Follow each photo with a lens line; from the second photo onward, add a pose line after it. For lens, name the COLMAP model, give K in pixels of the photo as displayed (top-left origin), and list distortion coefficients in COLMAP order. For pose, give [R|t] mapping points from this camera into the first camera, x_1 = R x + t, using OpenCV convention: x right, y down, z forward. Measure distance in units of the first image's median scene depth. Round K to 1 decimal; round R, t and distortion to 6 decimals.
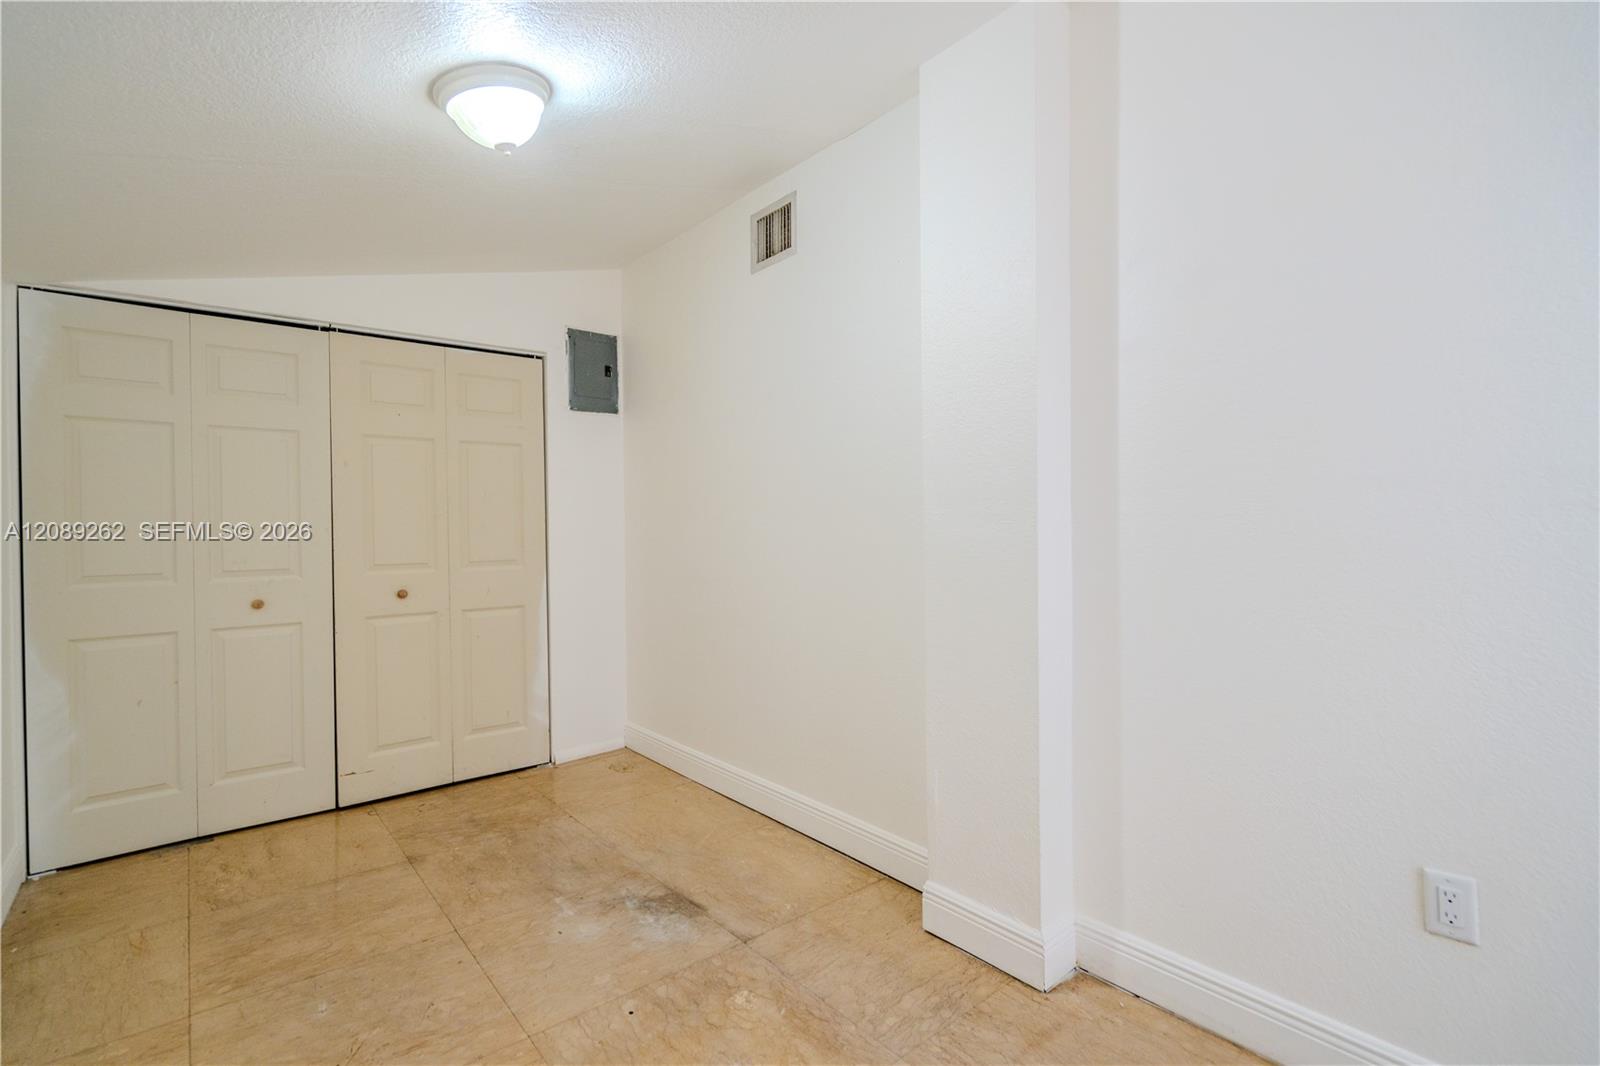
lens RADIAL K [[736.8, 0, 809.8], [0, 736.8, 538.0], [0, 0, 1]] dist [0.002869, 0.000926]
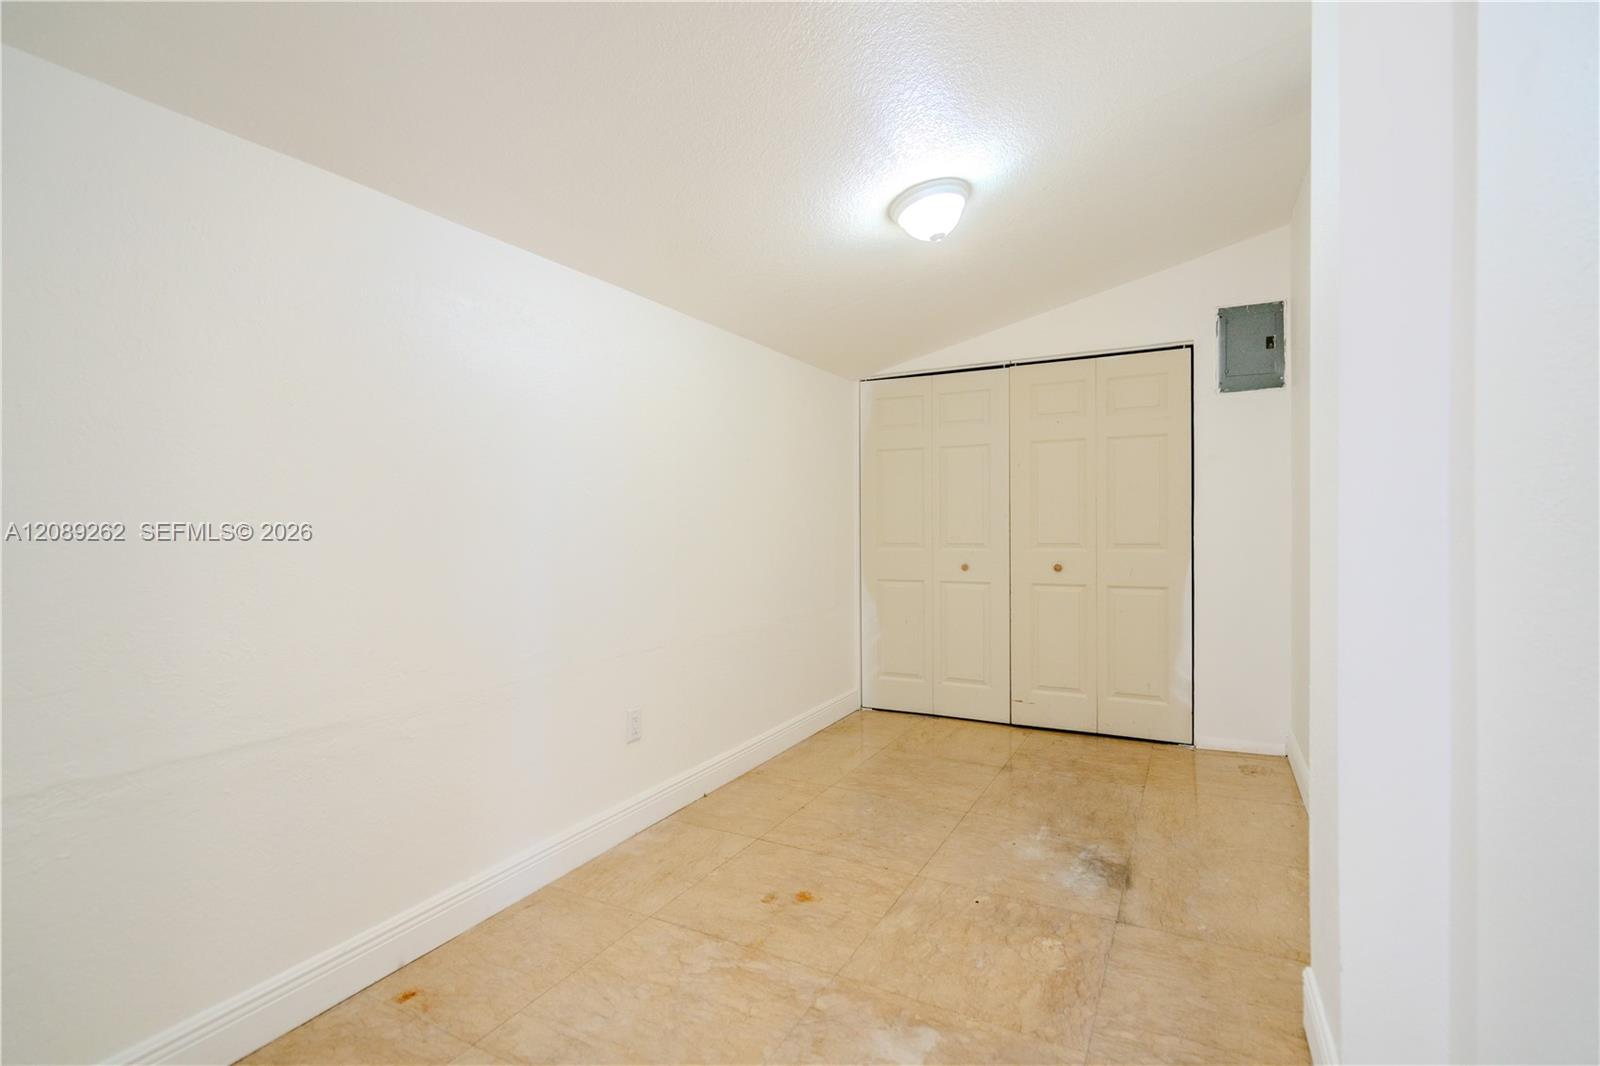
lens RADIAL K [[736.8, 0, 809.8], [0, 736.8, 538.0], [0, 0, 1]] dist [0.002869, 0.000926]
pose [[0.397454, 0.026673, -0.917234, 0.473955], [-0.008856, 0.999642, 0.025232, -0.001455], [0.917579, -0.001906, 0.397549, 0.149418]]
